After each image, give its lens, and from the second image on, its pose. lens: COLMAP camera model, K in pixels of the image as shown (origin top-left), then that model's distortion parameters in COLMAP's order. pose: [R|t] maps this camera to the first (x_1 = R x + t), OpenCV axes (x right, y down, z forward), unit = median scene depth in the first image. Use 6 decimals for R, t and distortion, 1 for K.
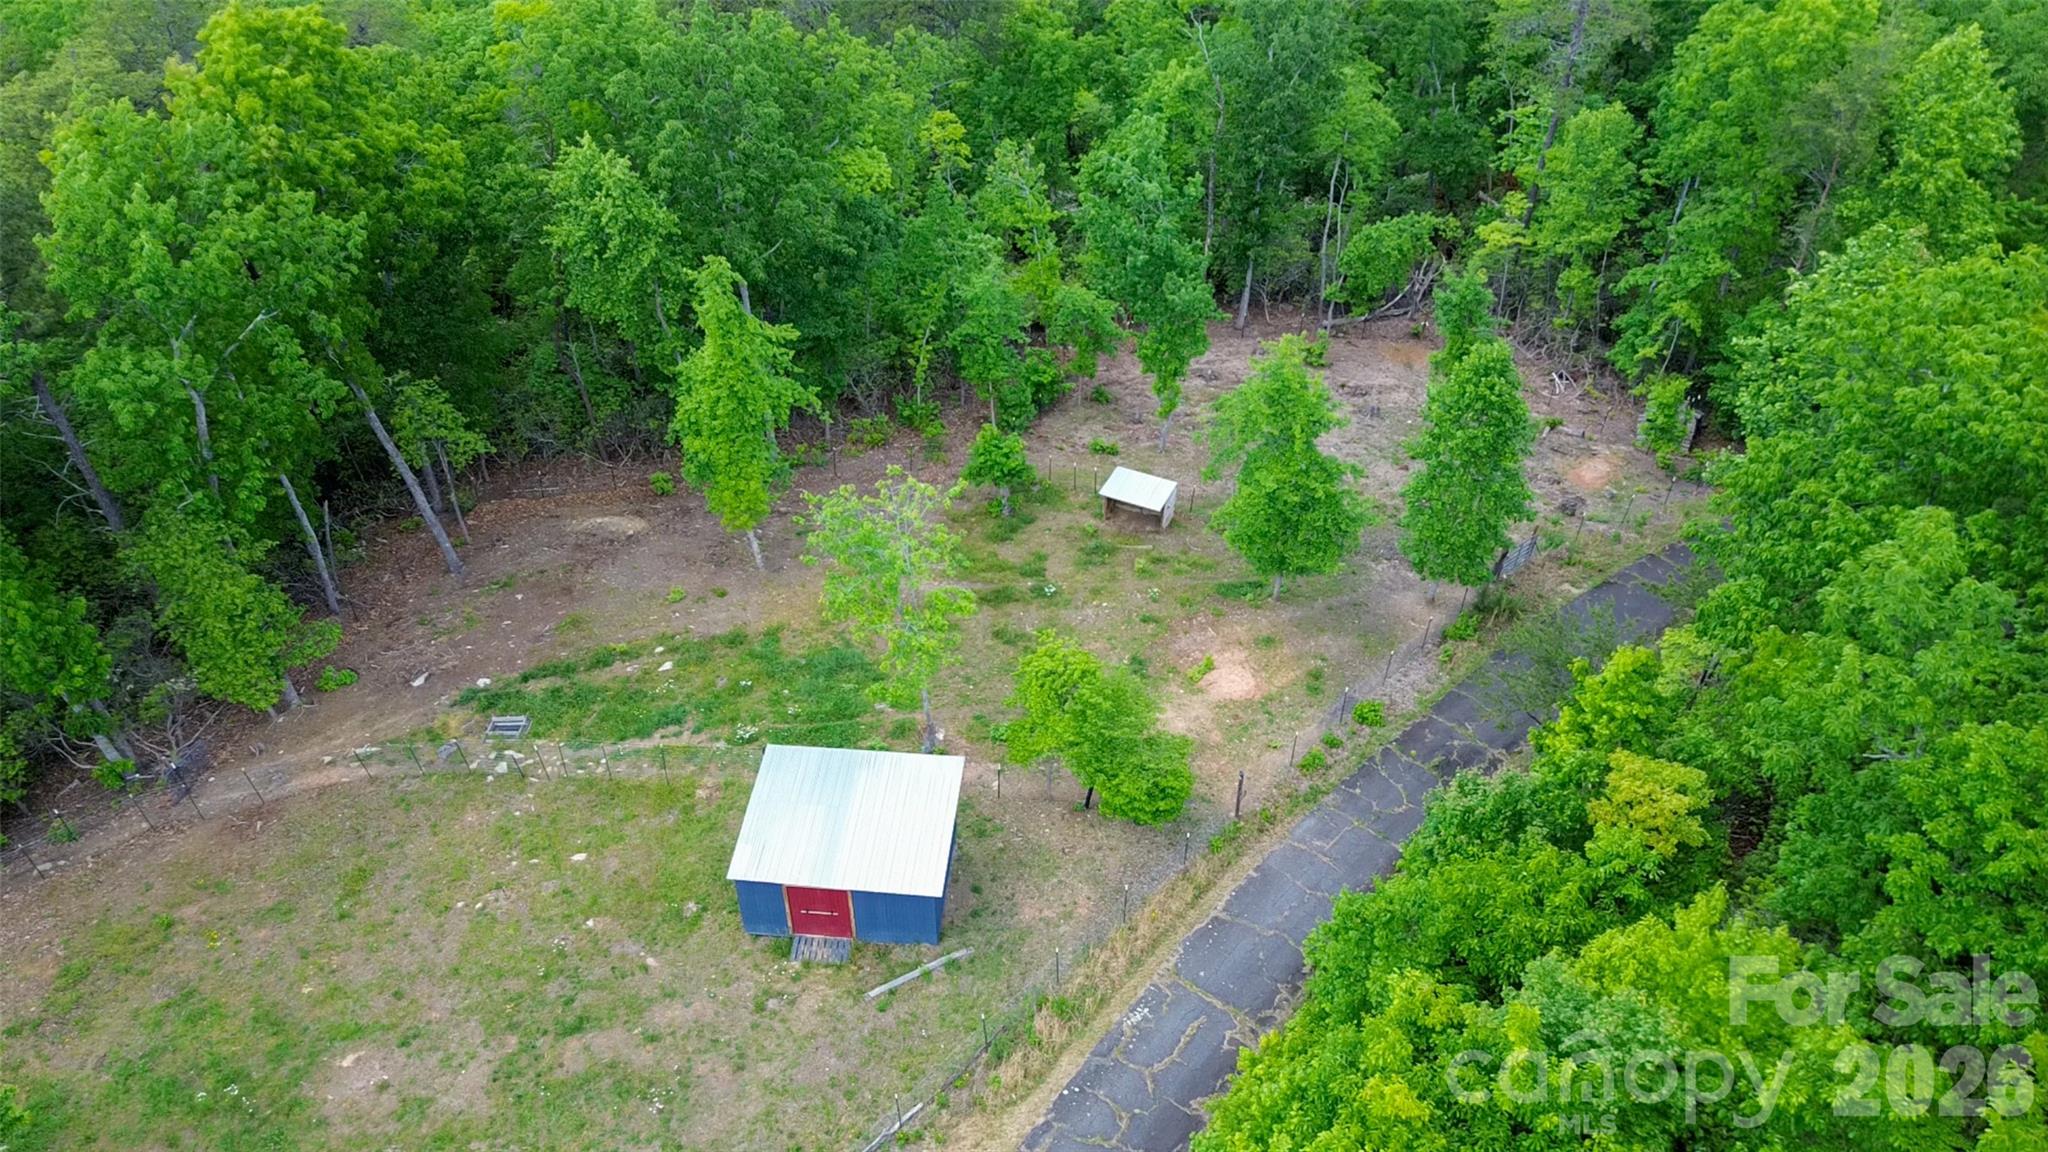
lens RADIAL K [[1475.8, 0, 1024.0], [0, 1475.8, 576.0], [0, 0, 1]] dist [0.058534, -0.064258]
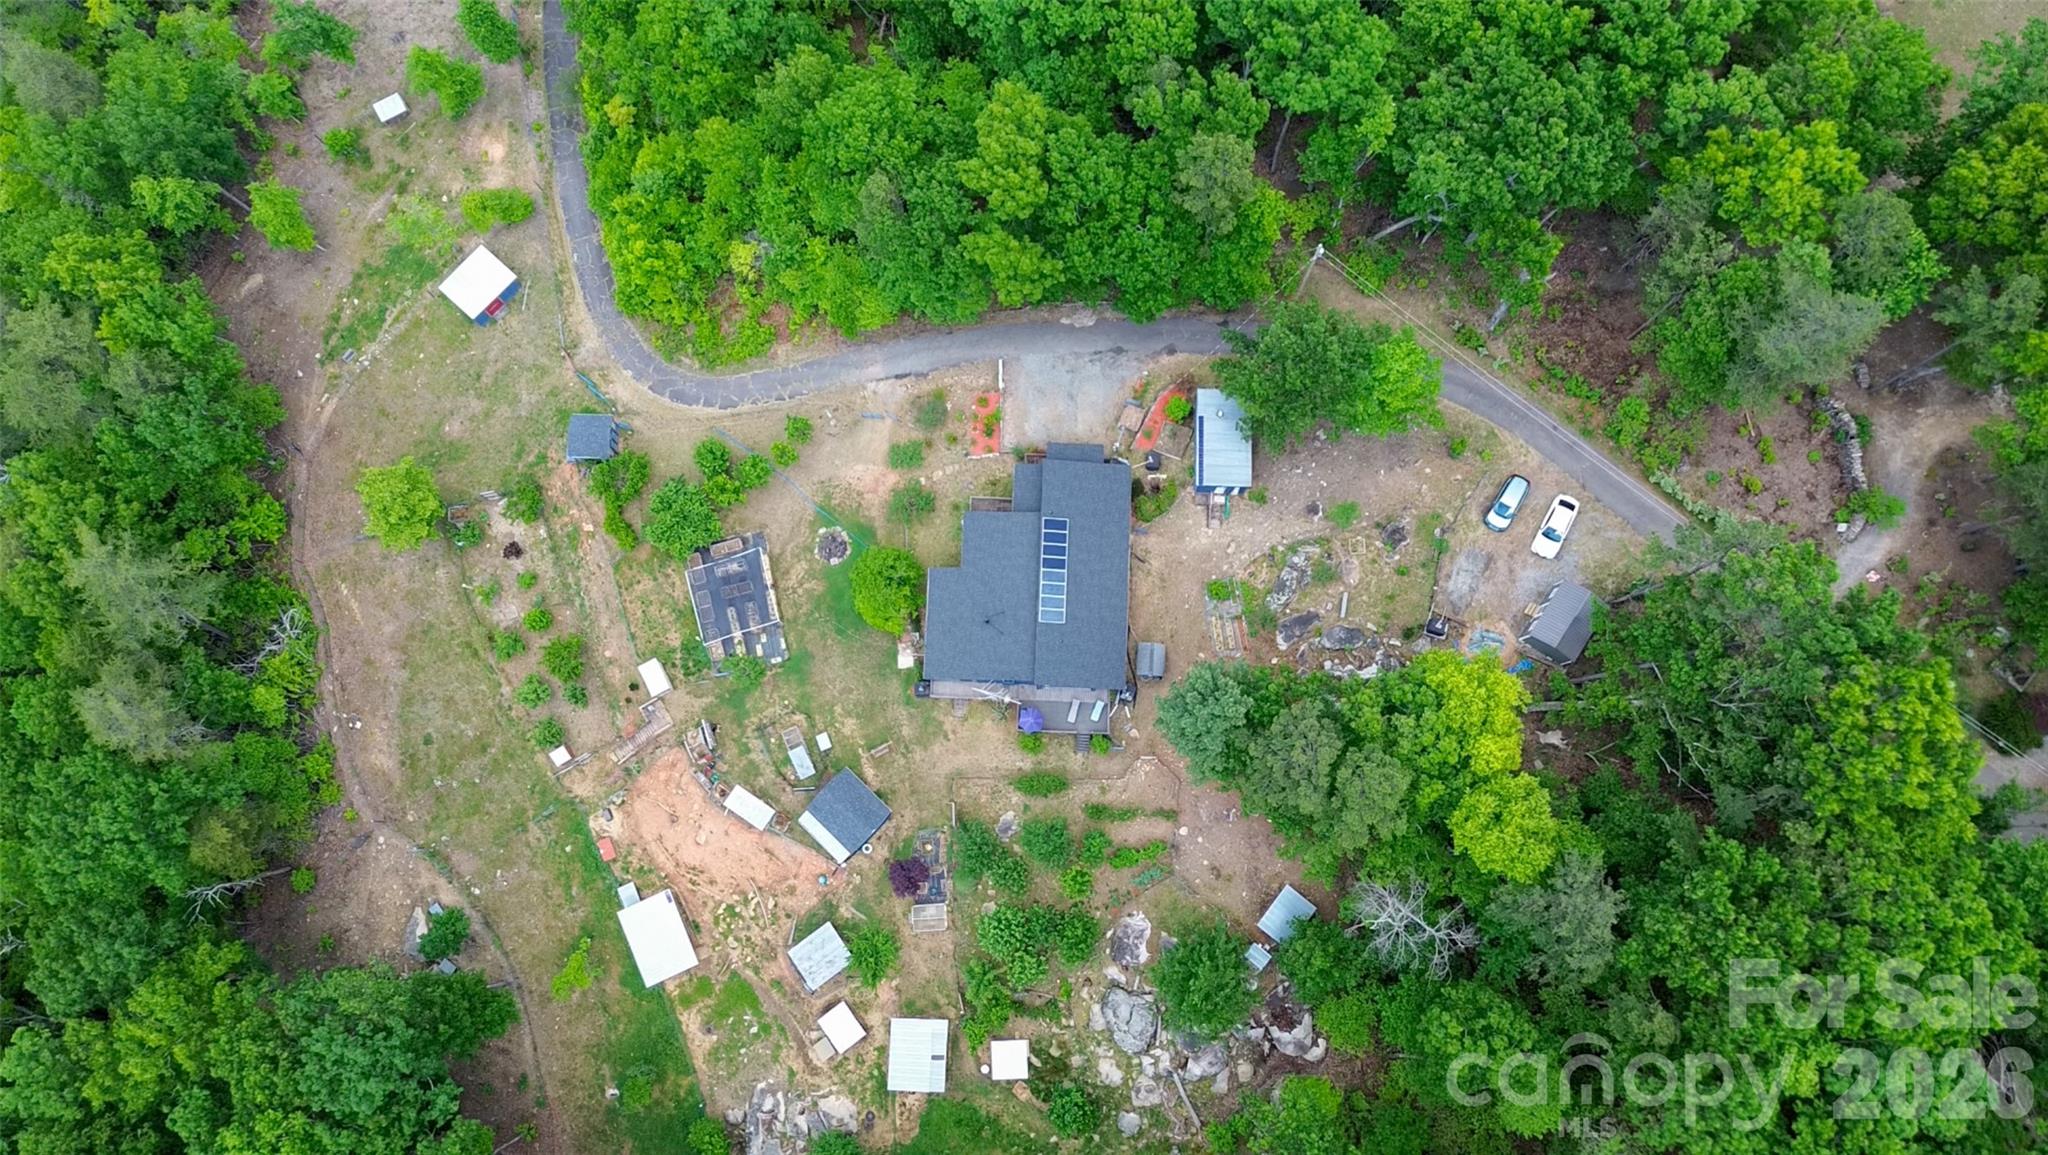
lens RADIAL K [[1475.8, 0, 1024.0], [0, 1475.8, 577.5], [0, 0, 1]] dist [0.058534, -0.064258]
pose [[0.595195, -0.789841, 0.147965, -0.351381], [0.546877, 0.533047, 0.645589, -0.855463], [-0.588785, -0.303333, 0.749213, -2.159603]]
